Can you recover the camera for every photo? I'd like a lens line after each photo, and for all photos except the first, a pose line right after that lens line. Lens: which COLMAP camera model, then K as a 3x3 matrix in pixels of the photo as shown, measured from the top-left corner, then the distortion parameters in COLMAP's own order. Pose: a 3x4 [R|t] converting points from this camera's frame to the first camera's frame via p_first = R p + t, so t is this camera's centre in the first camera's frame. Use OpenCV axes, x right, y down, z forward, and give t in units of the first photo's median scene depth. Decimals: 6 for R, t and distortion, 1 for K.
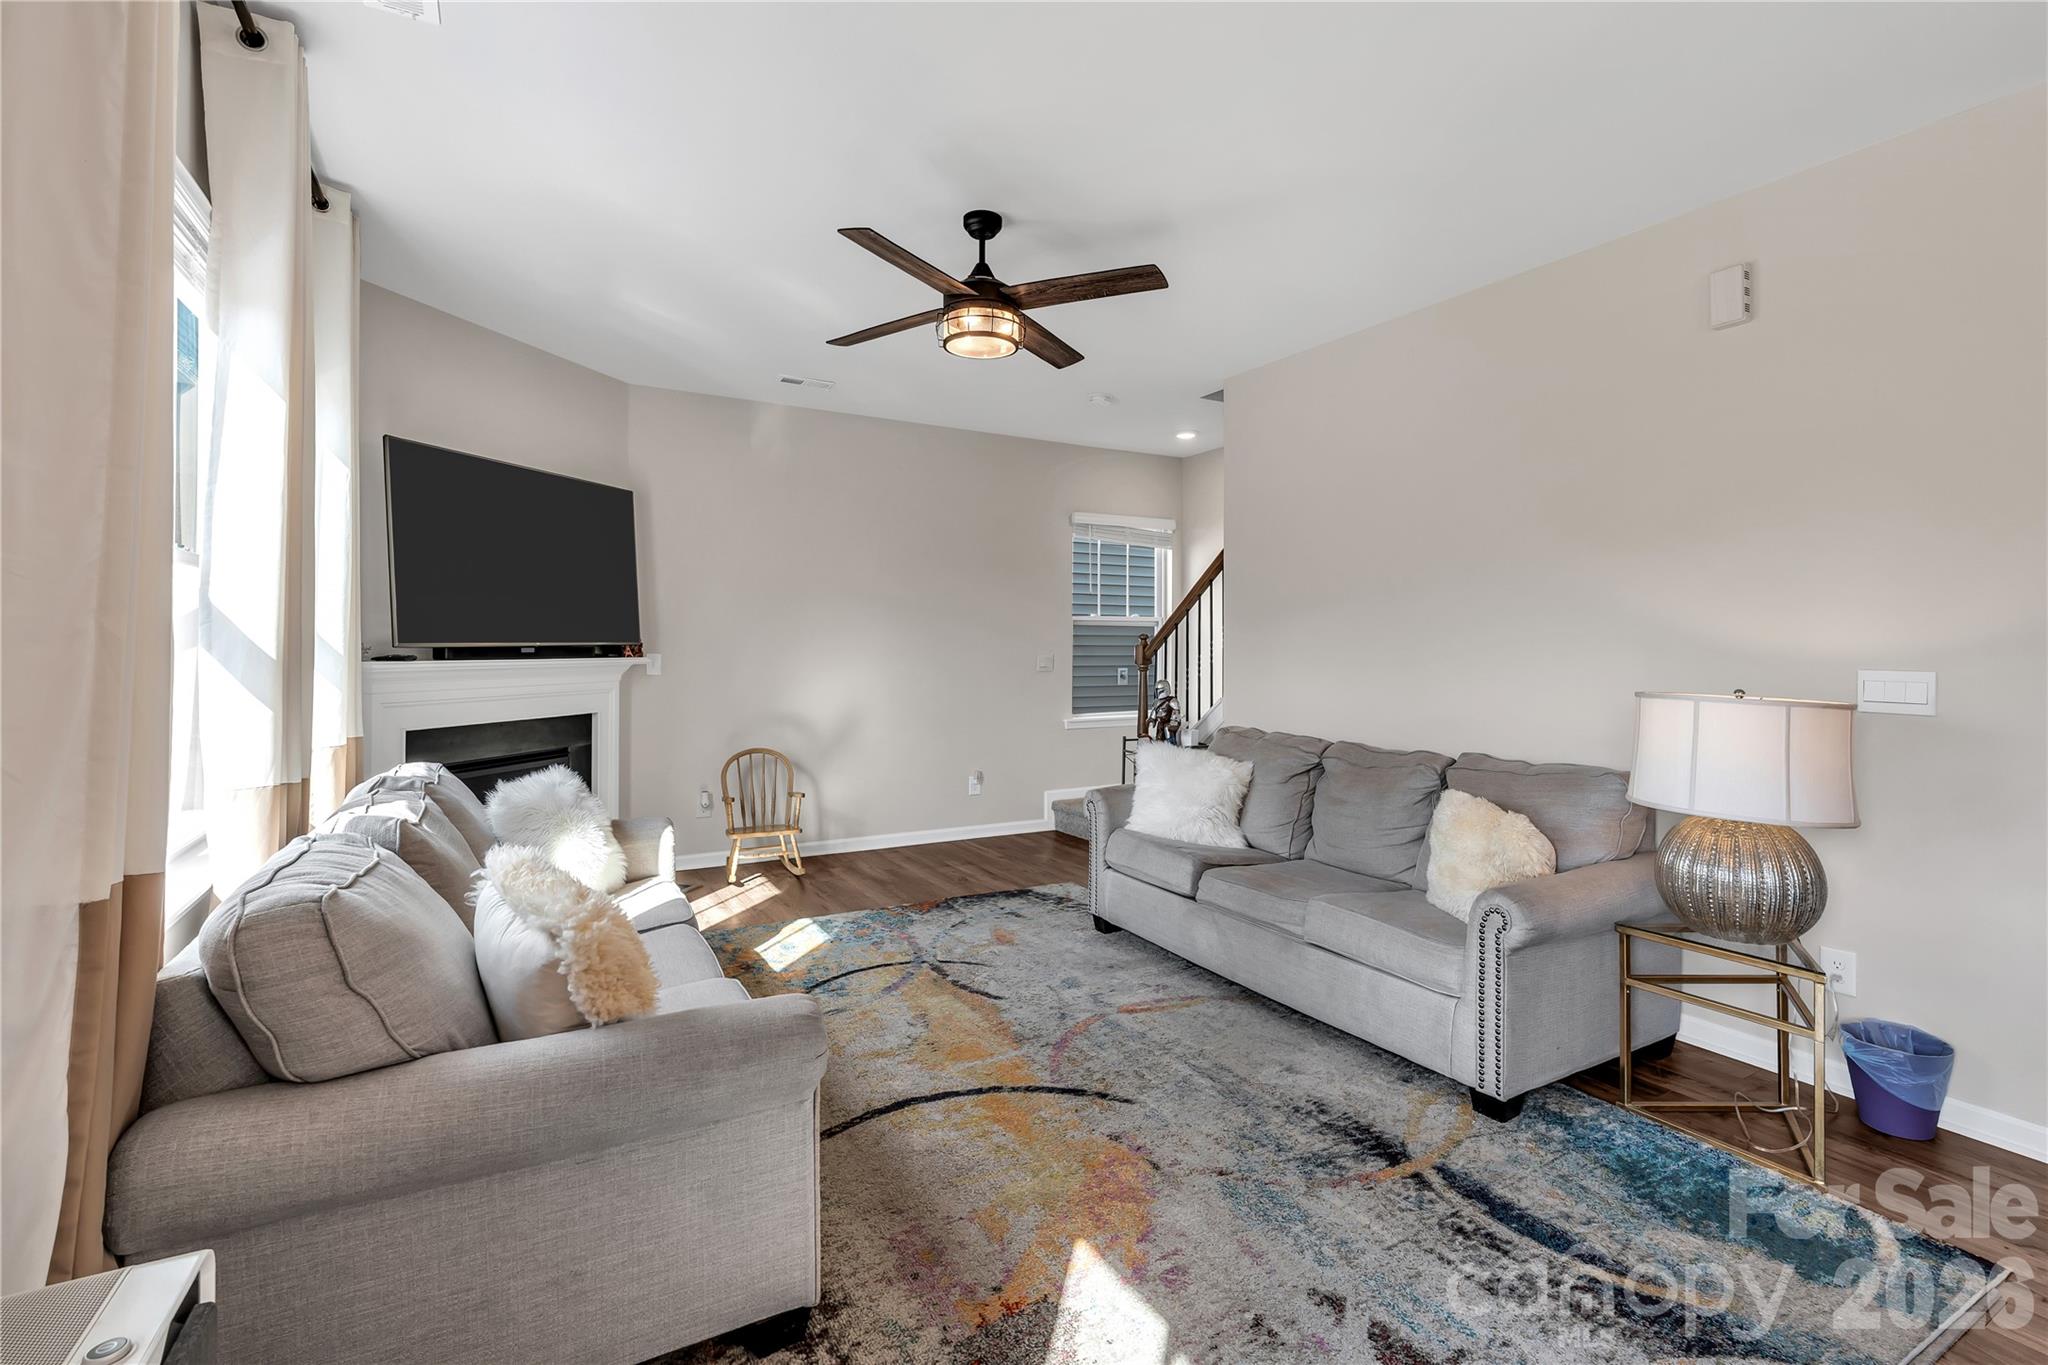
lens RADIAL K [[928.9, 0, 1031.7], [0, 928.9, 649.1], [0, 0, 1]] dist [-0.002740, -0.000740]
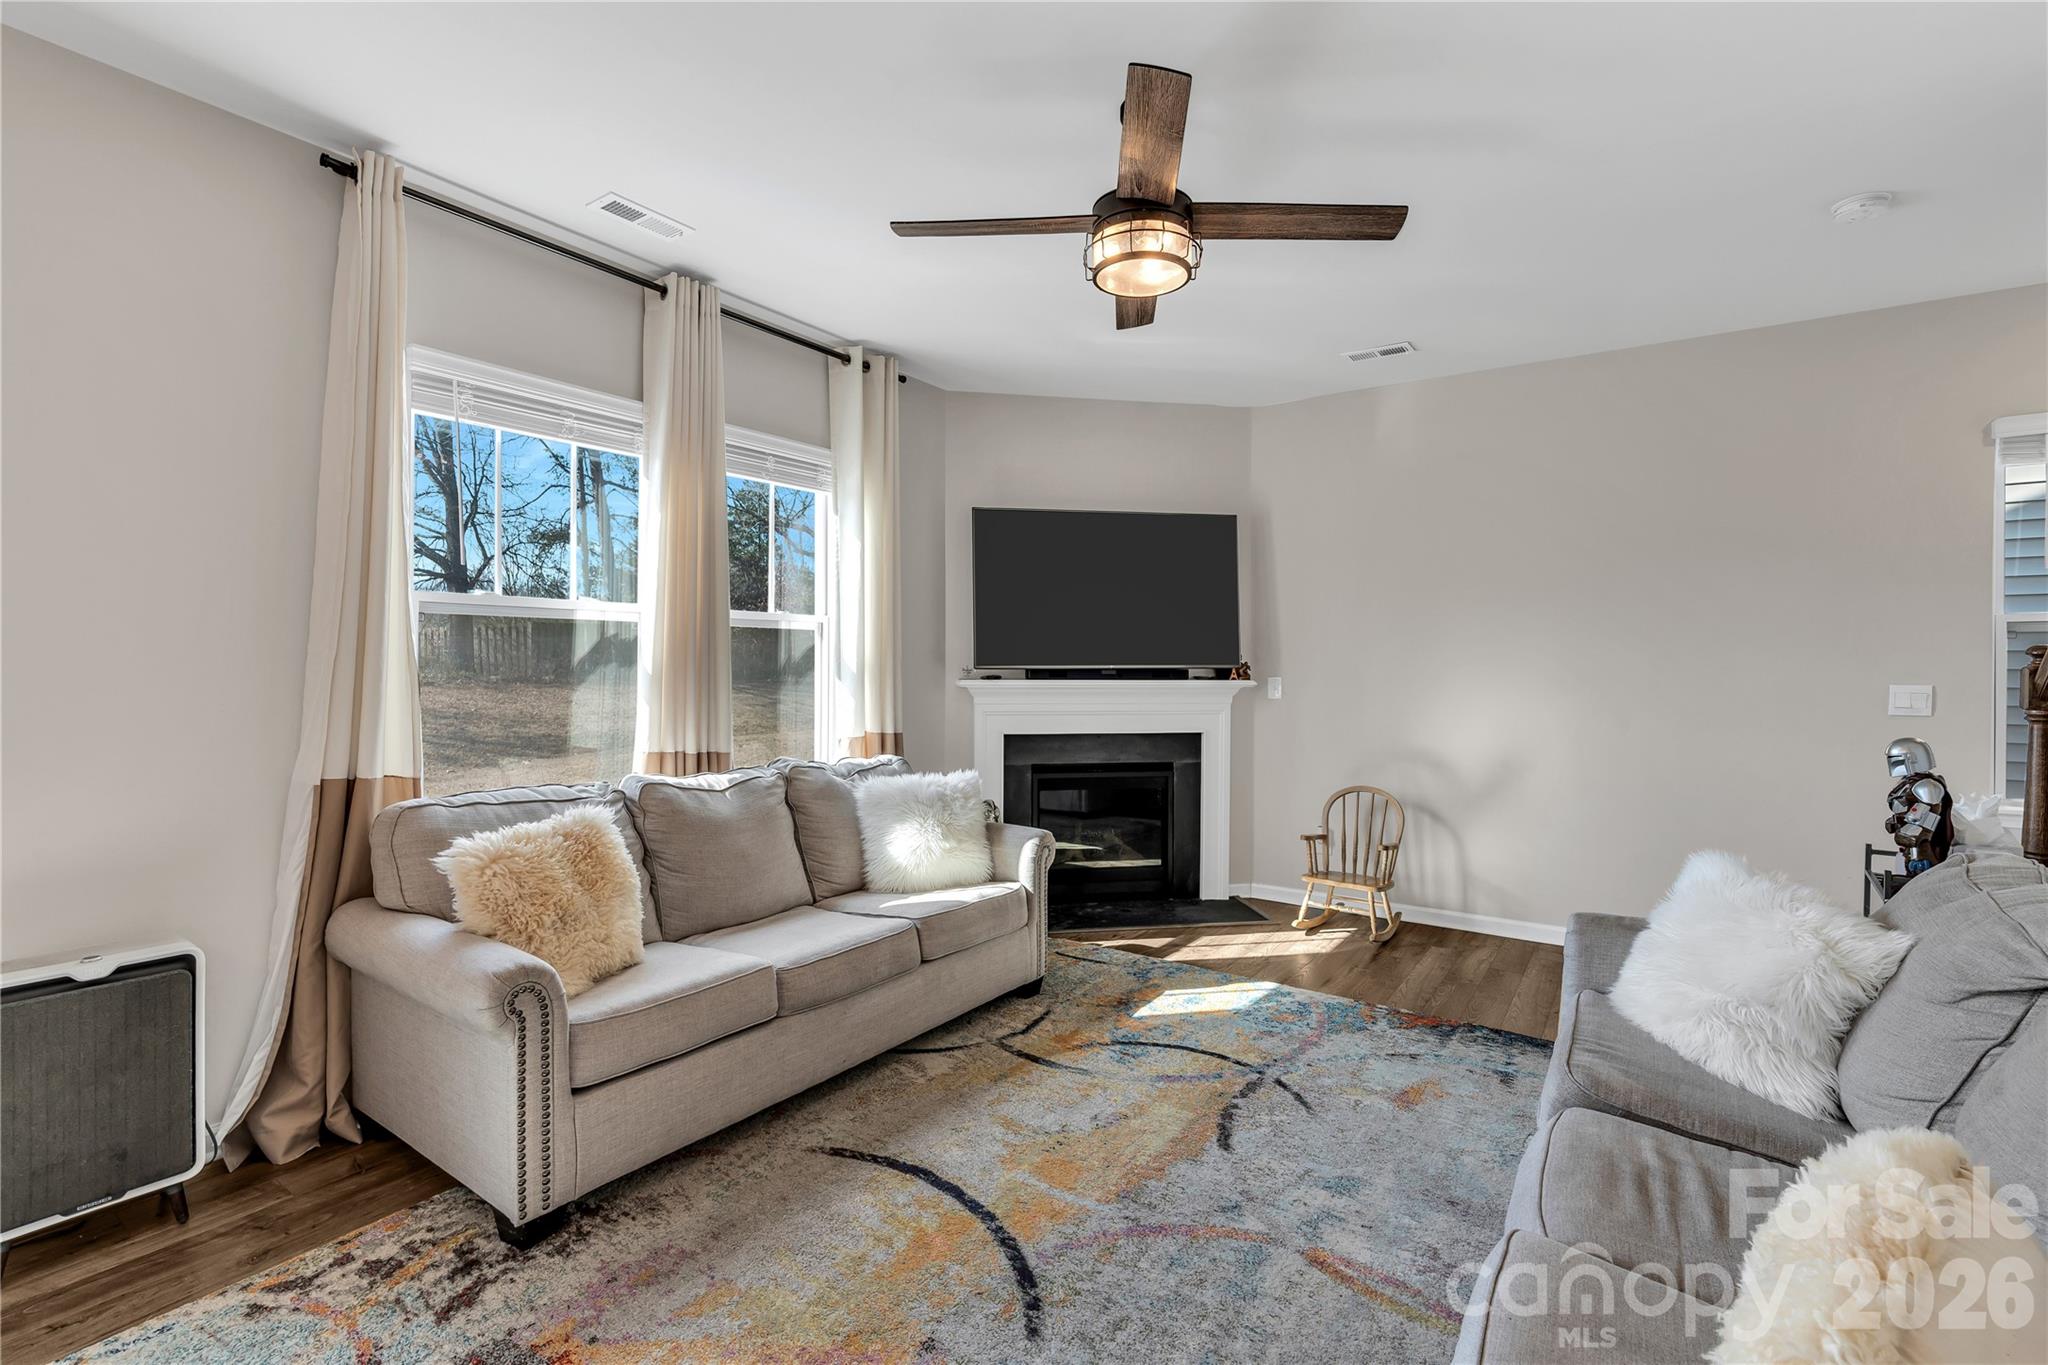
lens RADIAL K [[910.7, 0, 1024.0], [0, 910.7, 682.5], [0, 0, 1]] dist [-0.004277, -0.000744]
pose [[0.429485, 0.014123, -0.902963, 0.487109], [-0.005721, 0.999900, 0.012919, -0.000004], [0.903056, -0.000383, 0.429523, 0.493504]]
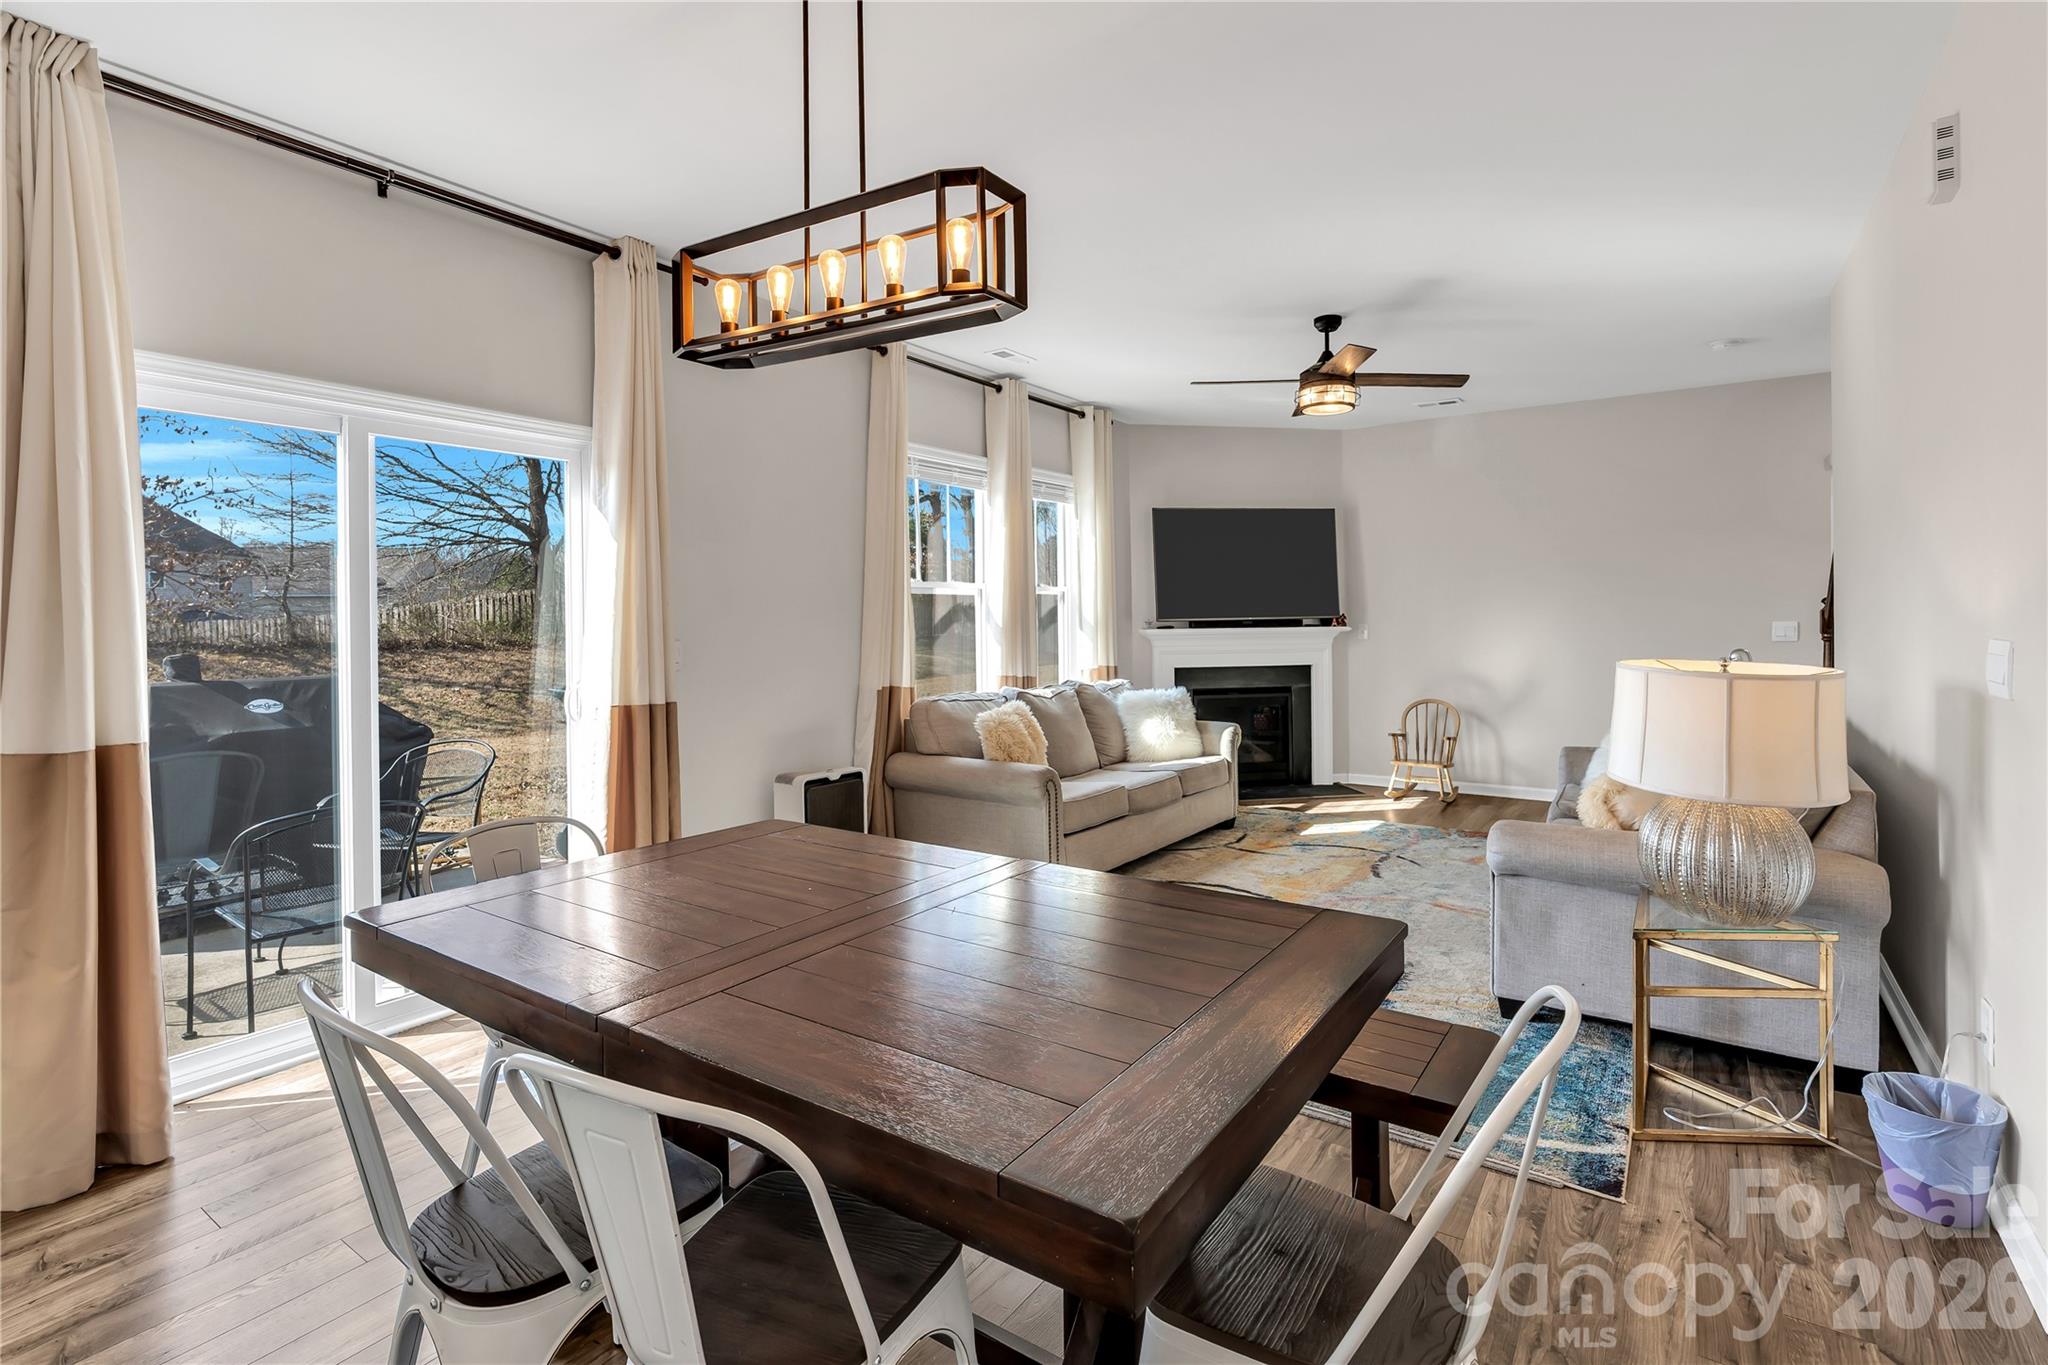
lens RADIAL K [[943.0, 0, 1048.7], [0, 943.0, 633.3], [0, 0, 1]] dist [0.001808, 0.000280]
pose [[0.438626, 0.002579, -0.898666, 0.891653], [0.011213, 0.999902, 0.008343, 0.002986], [0.898600, -0.013736, 0.438554, -0.026893]]
